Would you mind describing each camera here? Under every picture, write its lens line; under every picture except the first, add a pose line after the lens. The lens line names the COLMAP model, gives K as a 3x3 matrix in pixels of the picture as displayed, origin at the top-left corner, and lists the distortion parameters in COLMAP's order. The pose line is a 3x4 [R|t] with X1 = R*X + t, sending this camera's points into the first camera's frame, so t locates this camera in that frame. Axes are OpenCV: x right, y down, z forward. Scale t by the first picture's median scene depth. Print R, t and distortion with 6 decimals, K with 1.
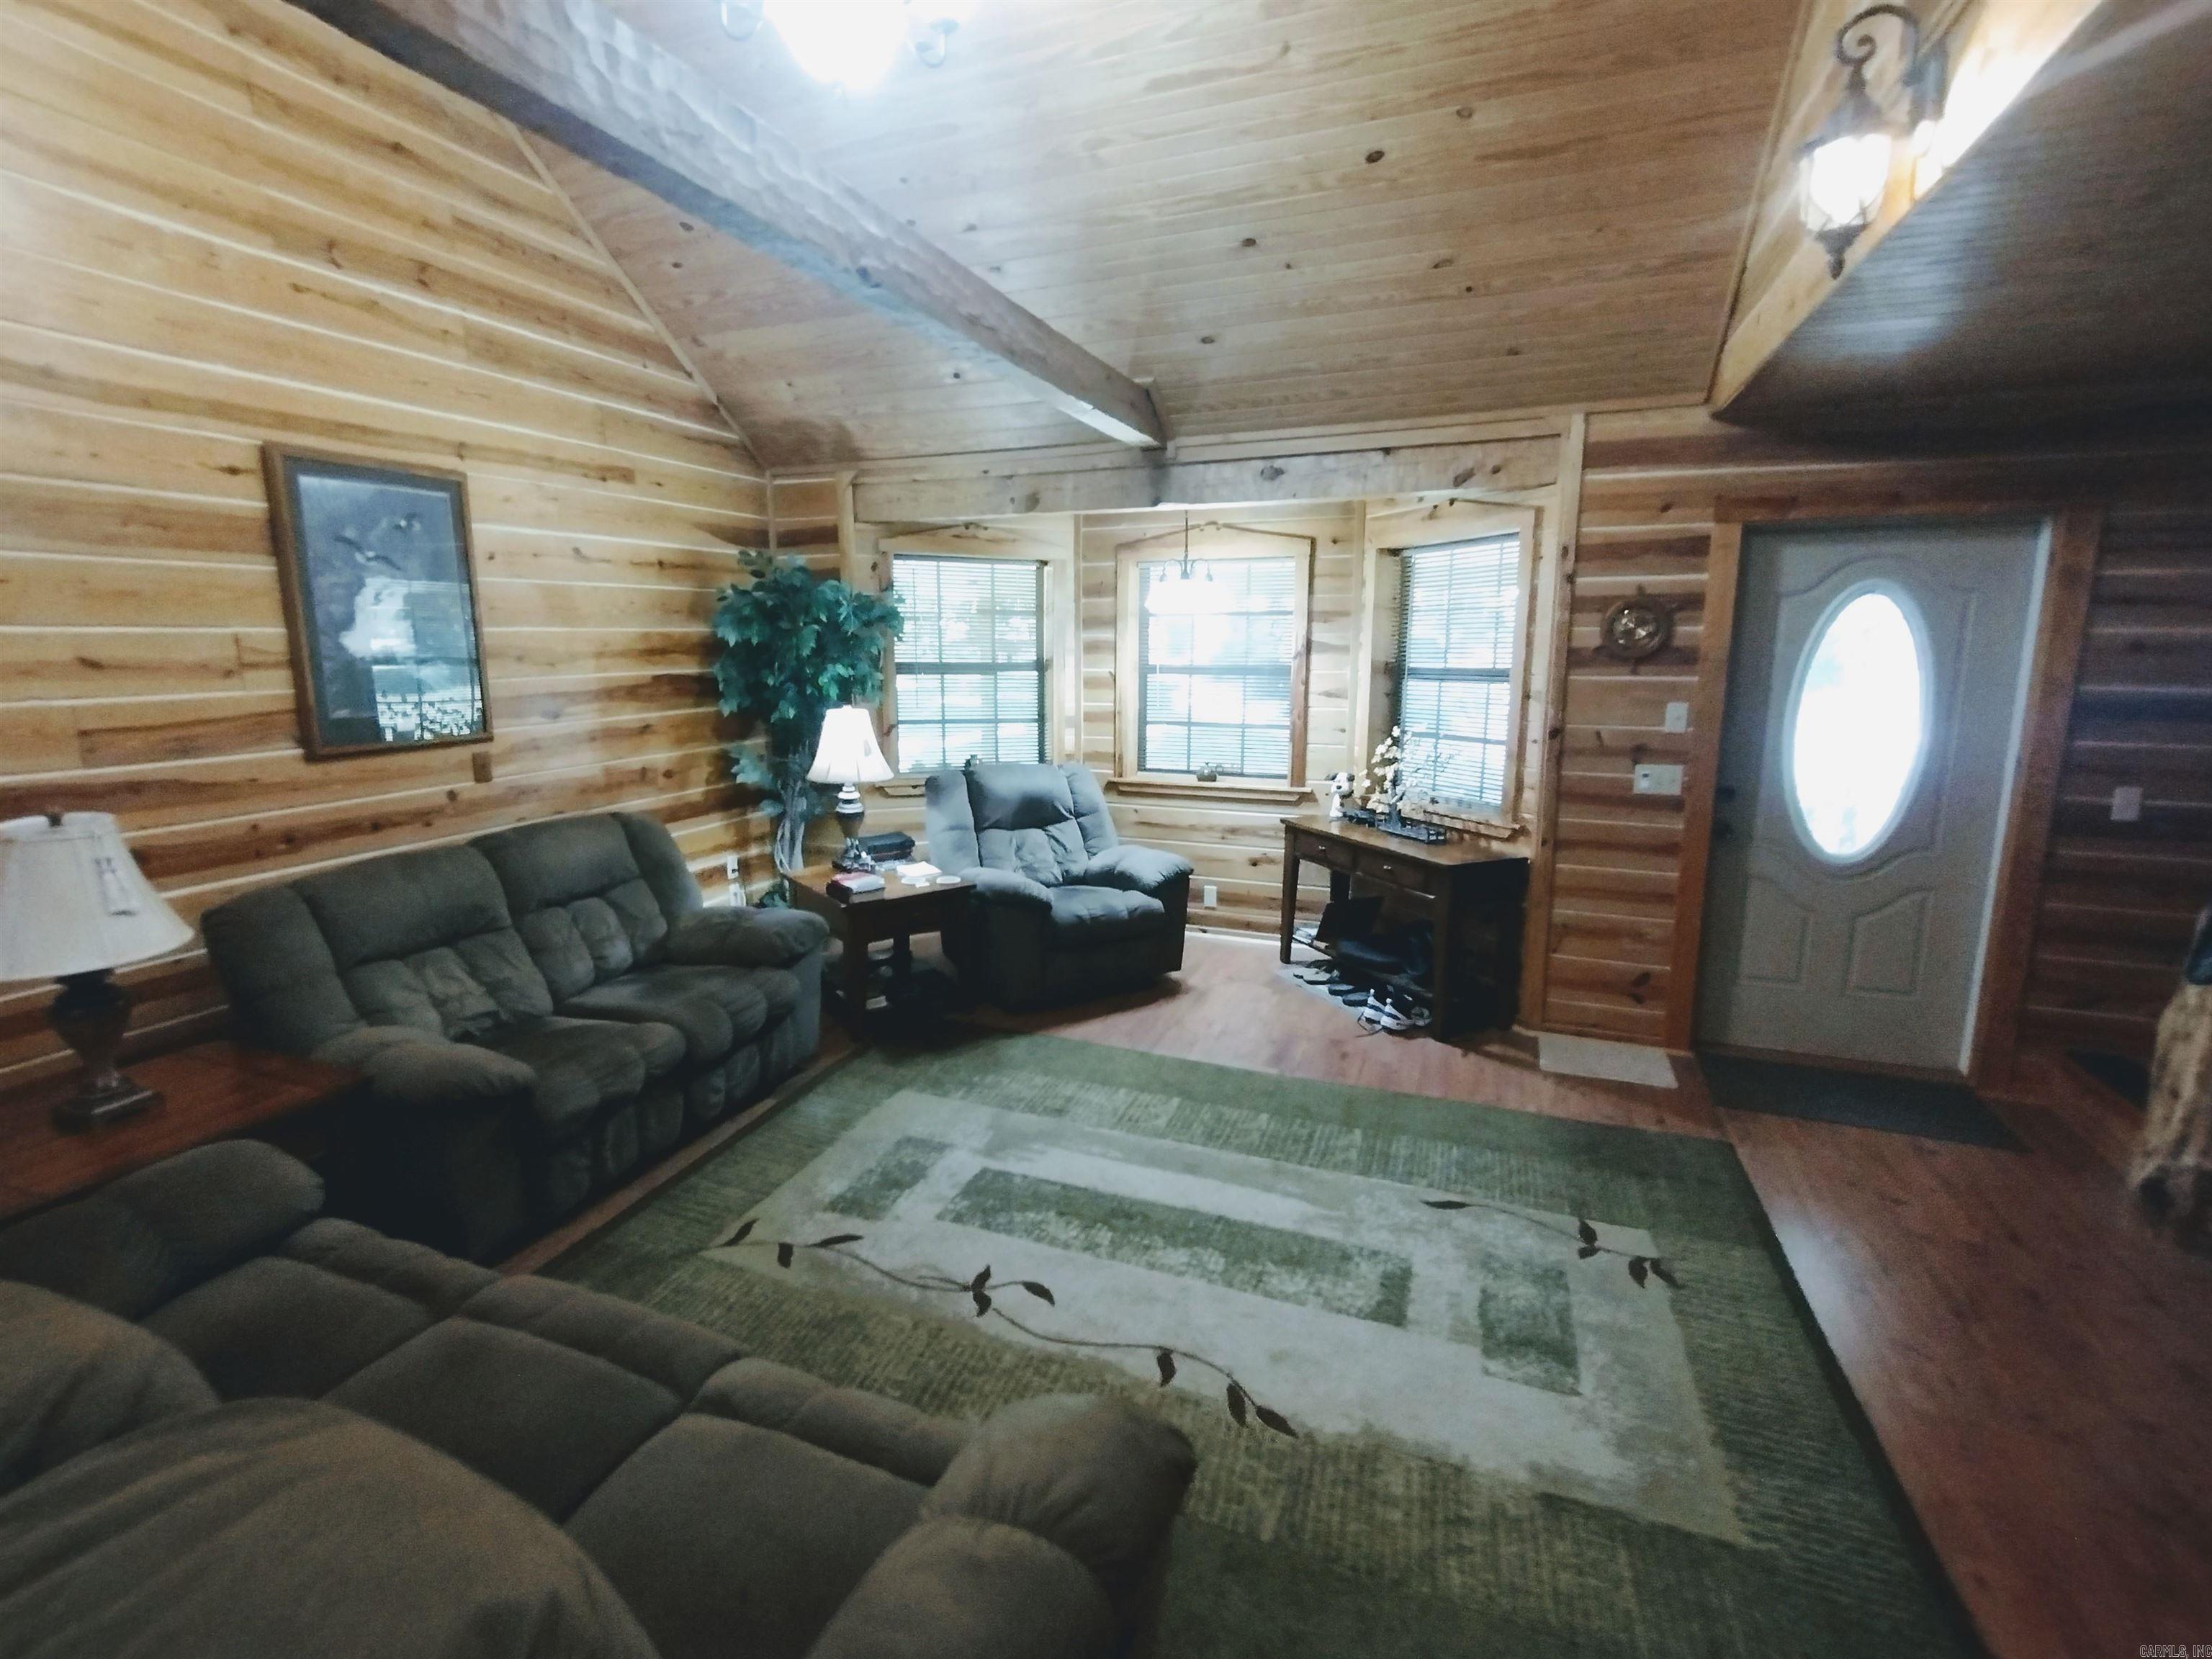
lens RADIAL K [[1022.9, 0, 1062.1], [0, 1022.9, 814.3], [0, 0, 1]] dist [-0.000554, -0.002227]
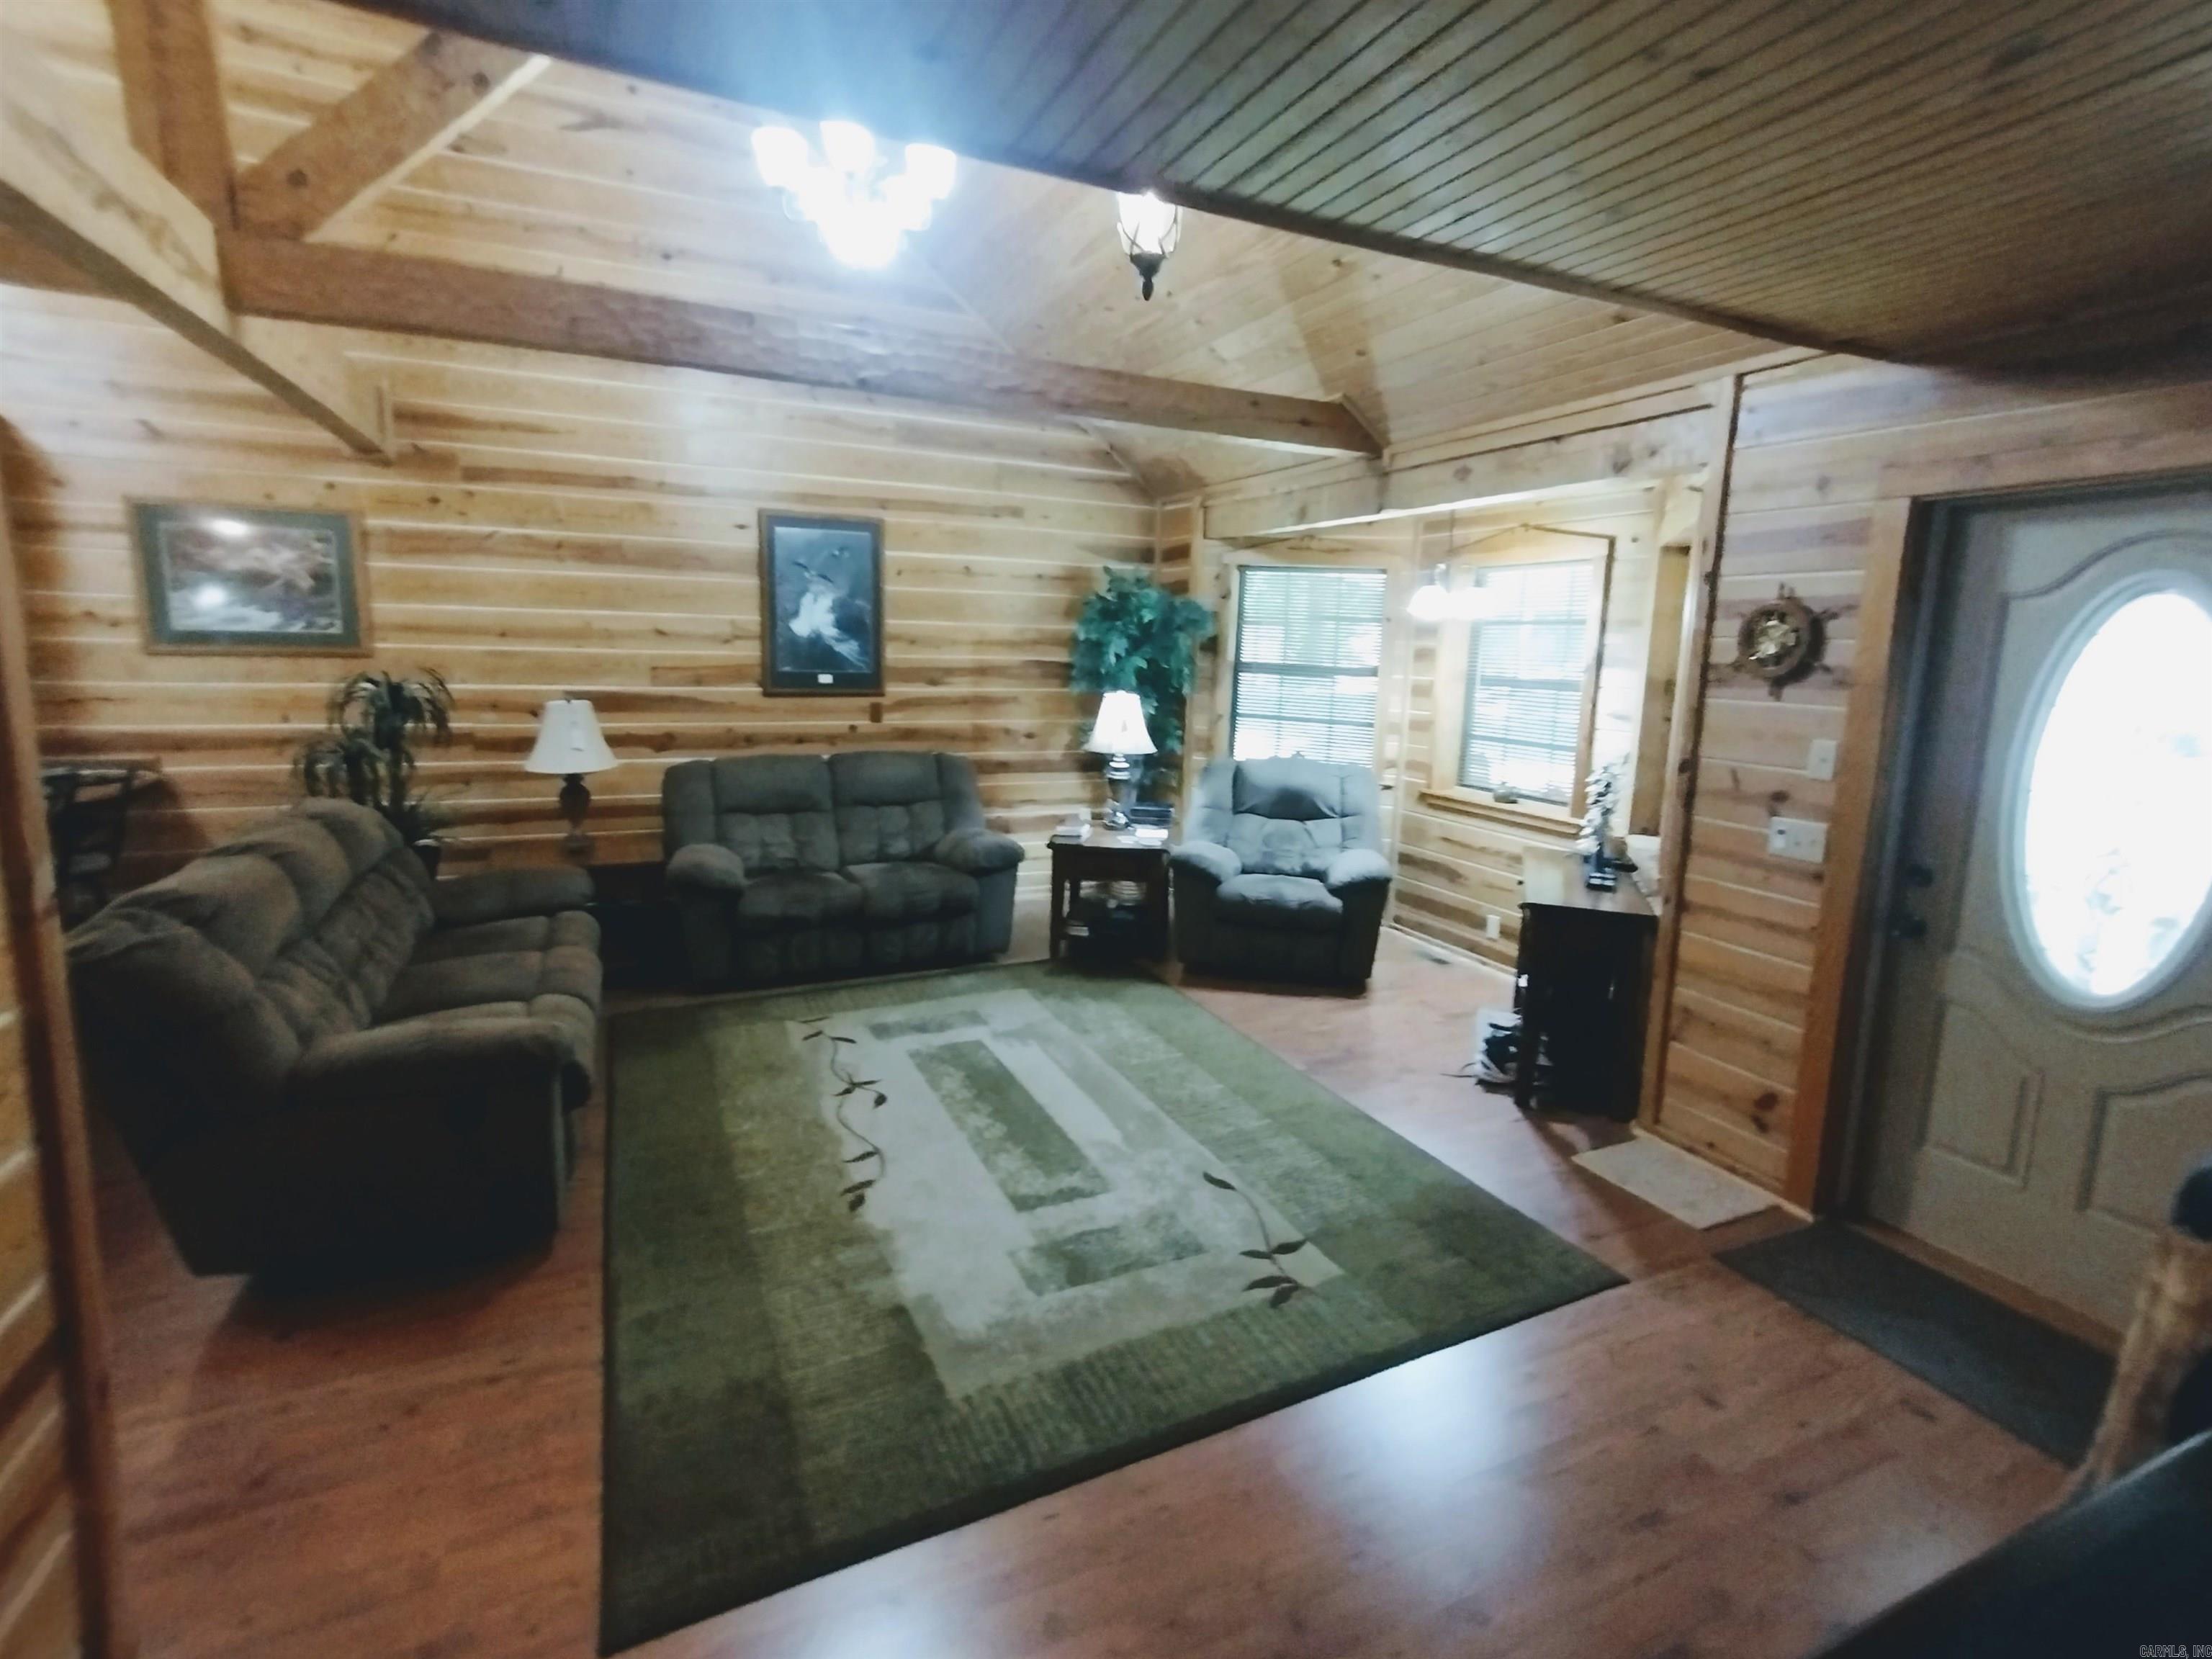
lens RADIAL K [[1022.9, 0, 1105.0], [0, 1022.9, 809.6], [0, 0, 1]] dist [-0.000554, -0.002227]
pose [[0.742648, 0.133512, -0.656238, 0.672948], [-0.148503, 0.988360, 0.033025, -0.004406], [0.653009, 0.072927, 0.753830, 0.089026]]
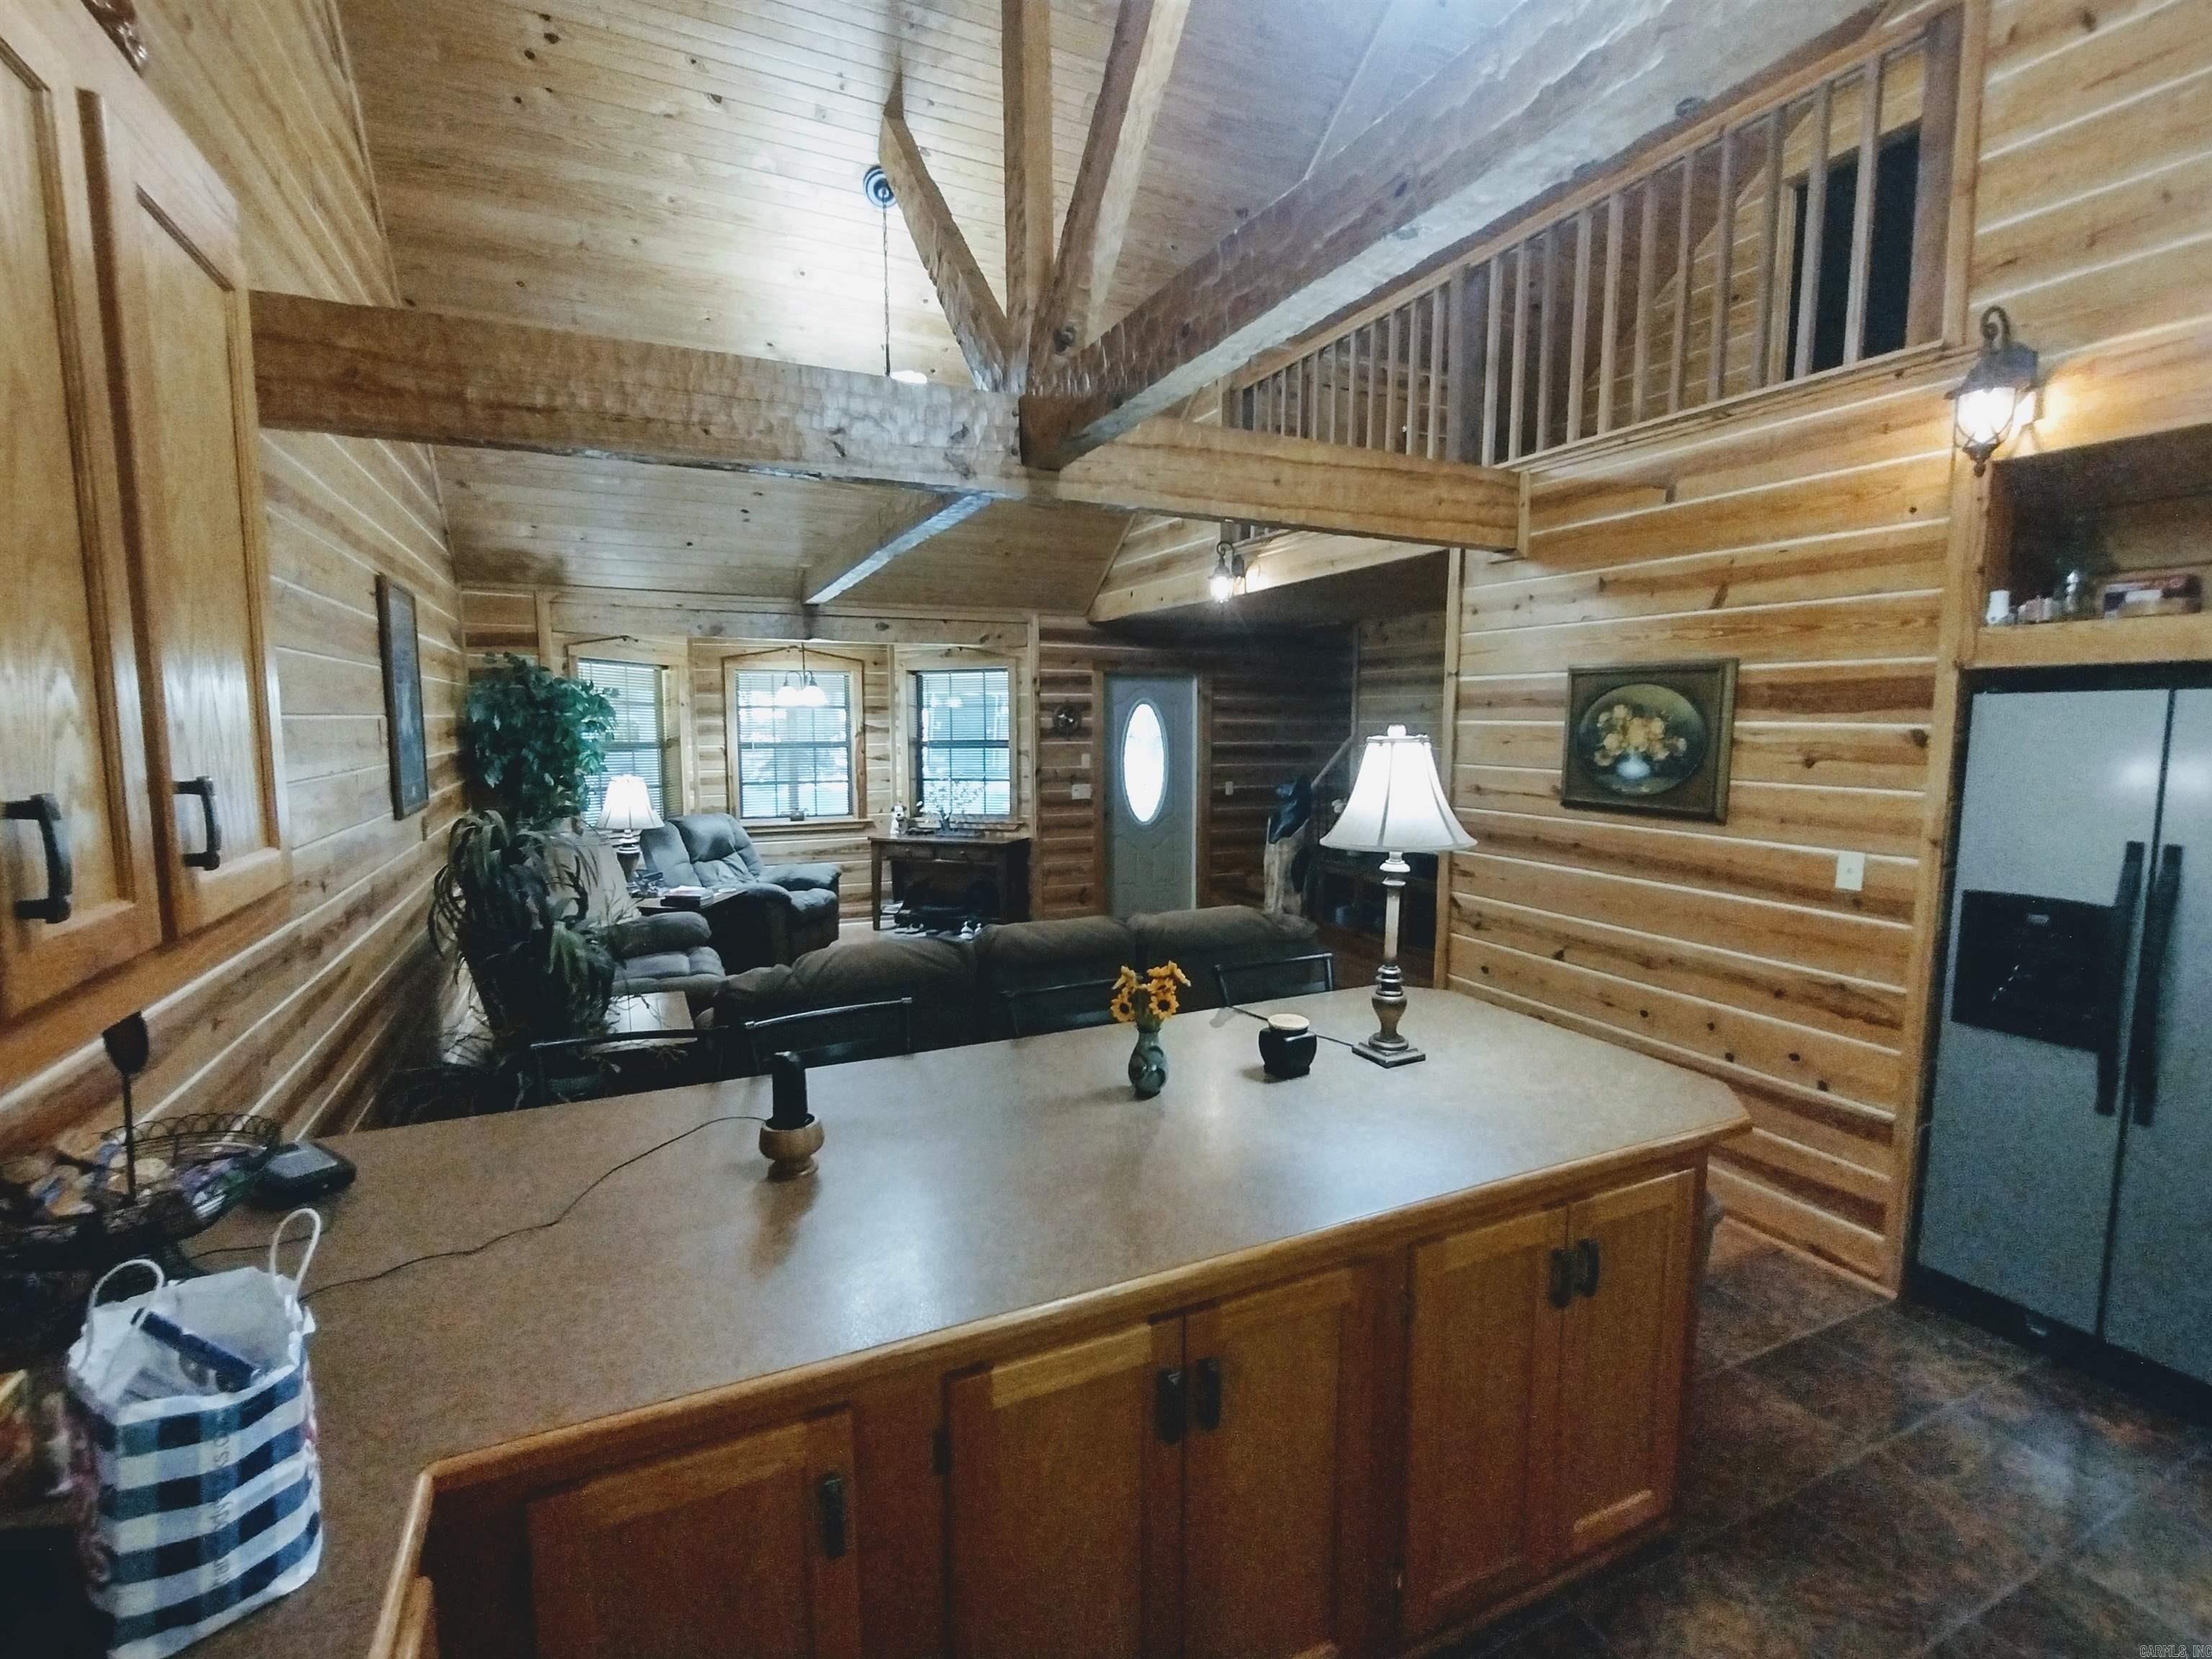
lens RADIAL K [[1022.9, 0, 1090.3], [0, 1022.9, 828.7], [0, 0, 1]] dist [-0.000554, -0.002227]
pose [[0.671684, -0.078453, 0.736673, -0.899593], [0.124673, 0.992166, -0.008012, 0.057262], [-0.730273, 0.097225, 0.676202, -0.386434]]
